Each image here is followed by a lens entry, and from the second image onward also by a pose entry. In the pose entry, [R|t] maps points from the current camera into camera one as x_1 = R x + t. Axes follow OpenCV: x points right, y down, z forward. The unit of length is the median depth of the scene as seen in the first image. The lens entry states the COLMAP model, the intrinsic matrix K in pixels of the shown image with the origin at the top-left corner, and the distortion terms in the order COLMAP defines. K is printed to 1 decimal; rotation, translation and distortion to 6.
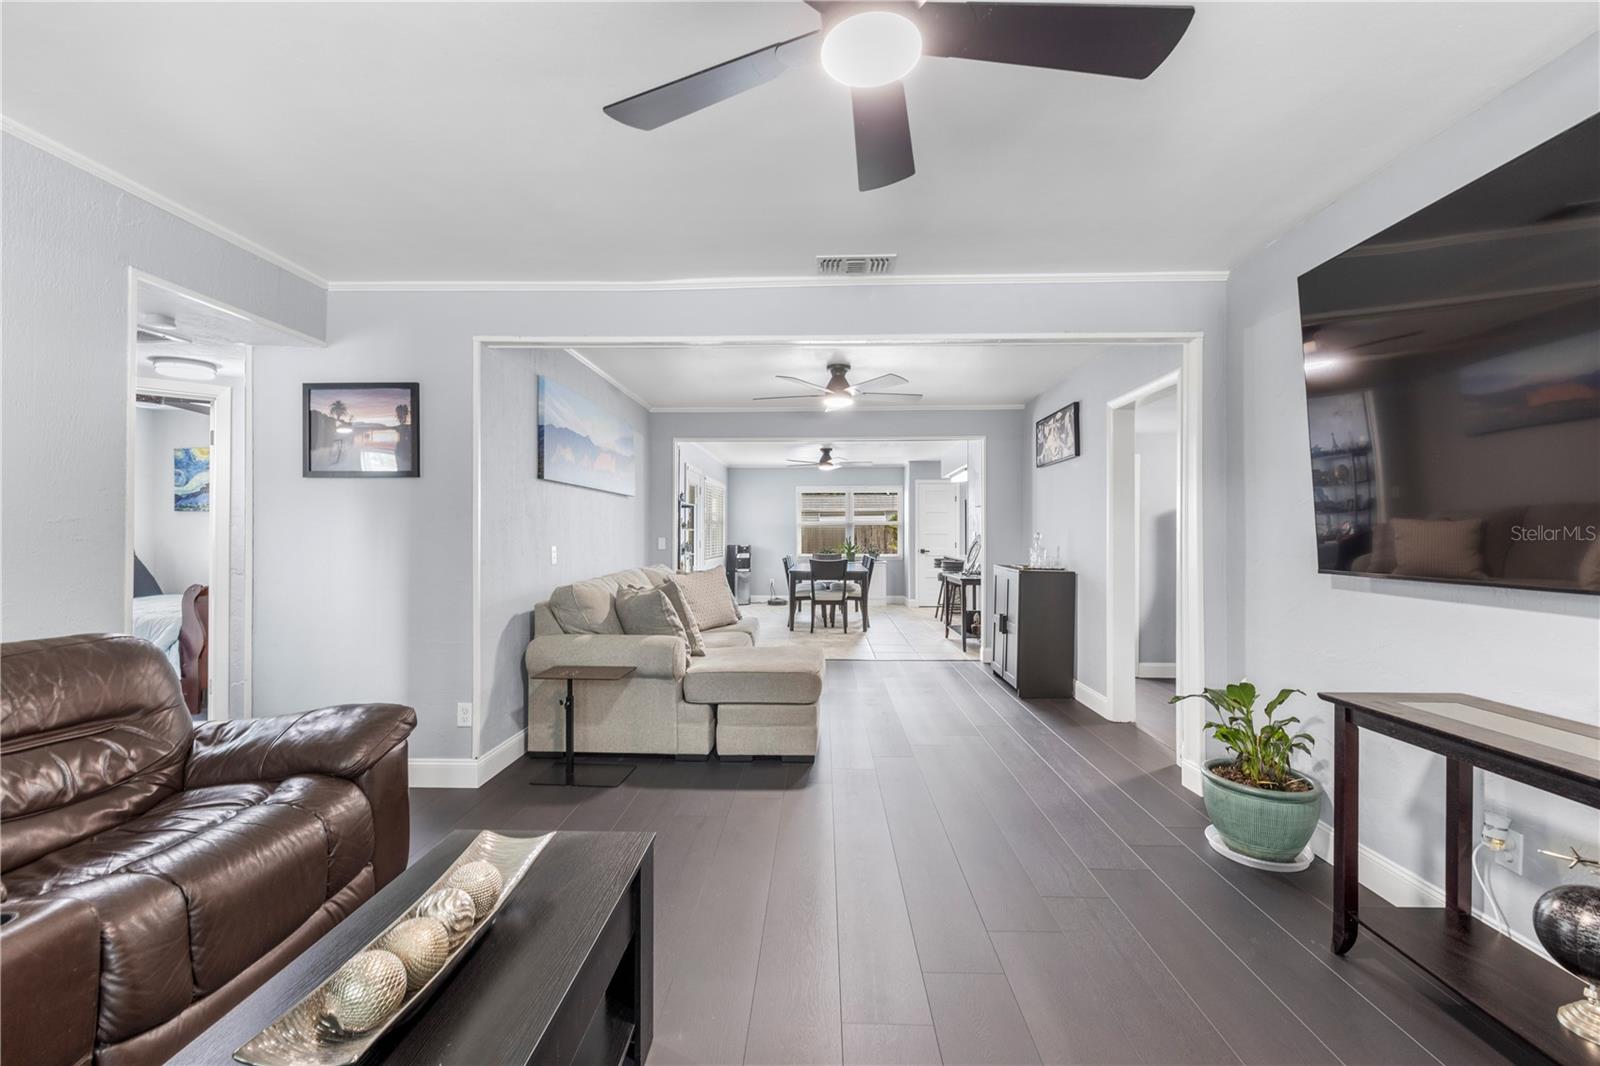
lens RADIAL K [[671.1, 0, 800.0], [0, 671.1, 533.0], [0, 0, 1]] dist [-0.000453, 0.000301]
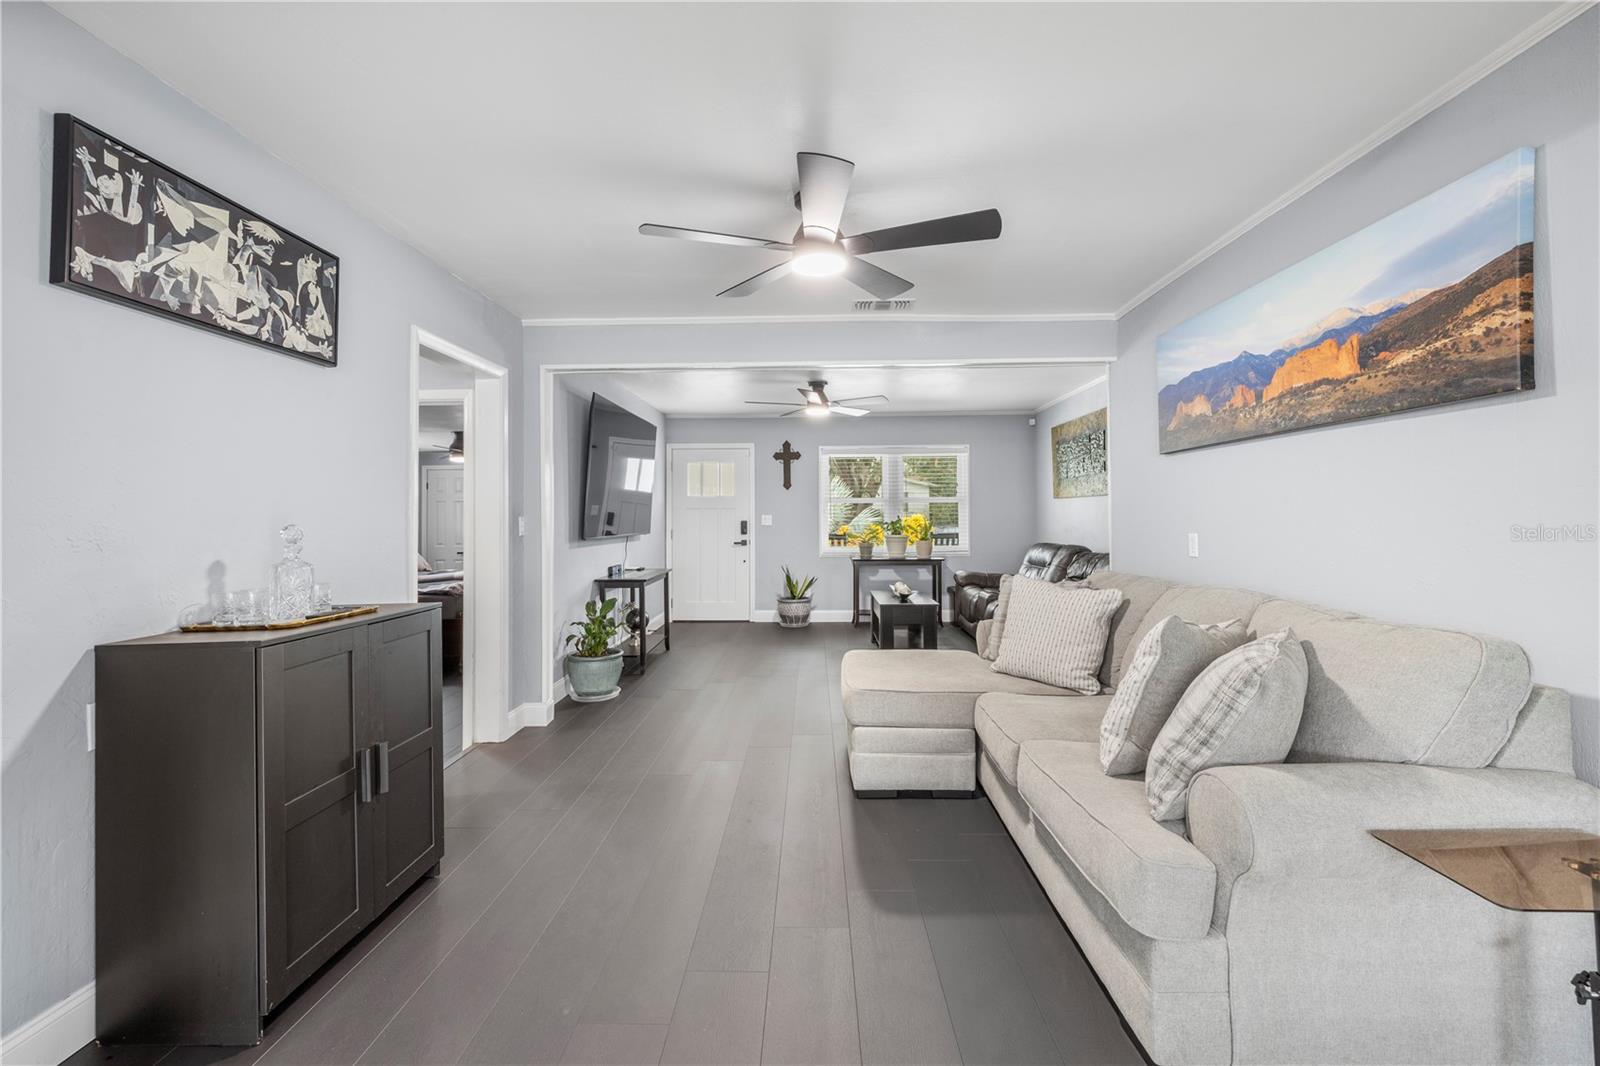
lens RADIAL K [[683.7, 0, 801.0], [0, 683.7, 501.6], [0, 0, 1]] dist [-0.000369, 0.000068]
pose [[-0.999850, 0.007786, -0.015459, 0.063679], [0.008111, 0.999745, -0.021081, -0.002559], [0.015291, -0.021204, -0.999658, 1.220652]]
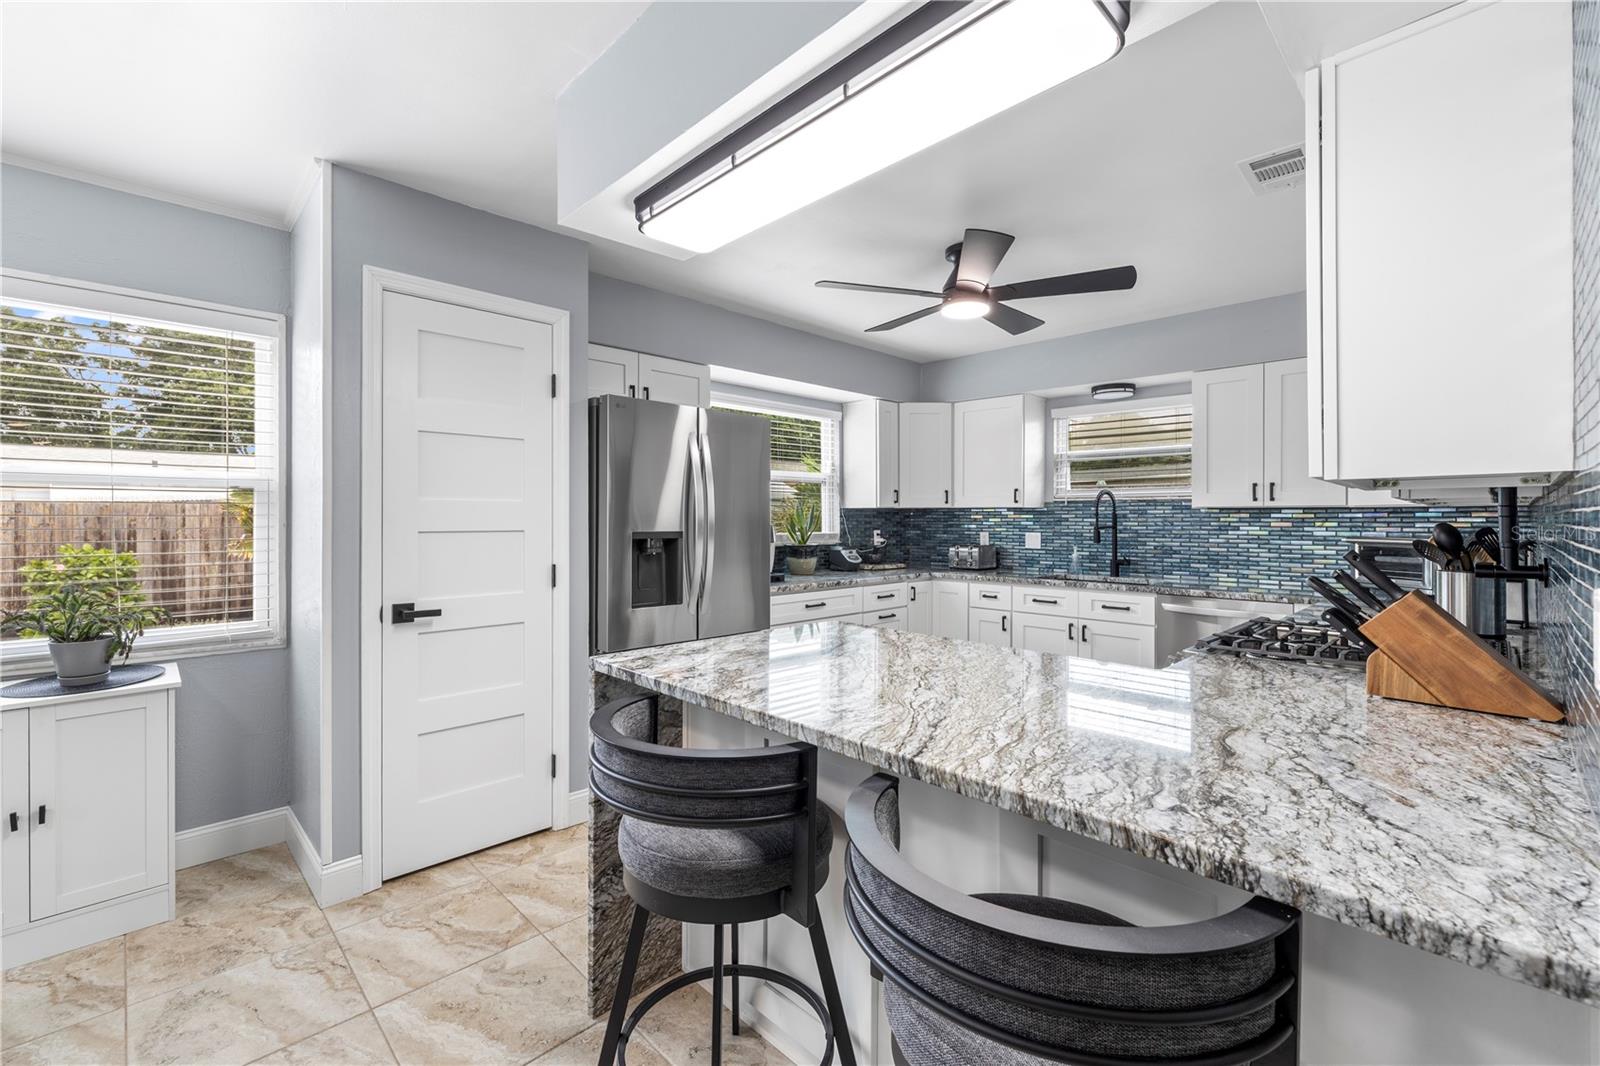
lens RADIAL K [[686.3, 0, 796.8], [0, 686.3, 521.5], [0, 0, 1]] dist [0.000142, 0.000197]
pose [[0.691585, 0.001010, 0.722294, 0.206775], [-0.003251, 0.999993, 0.001714, -0.004102], [-0.722288, -0.003534, 0.691583, 1.395501]]
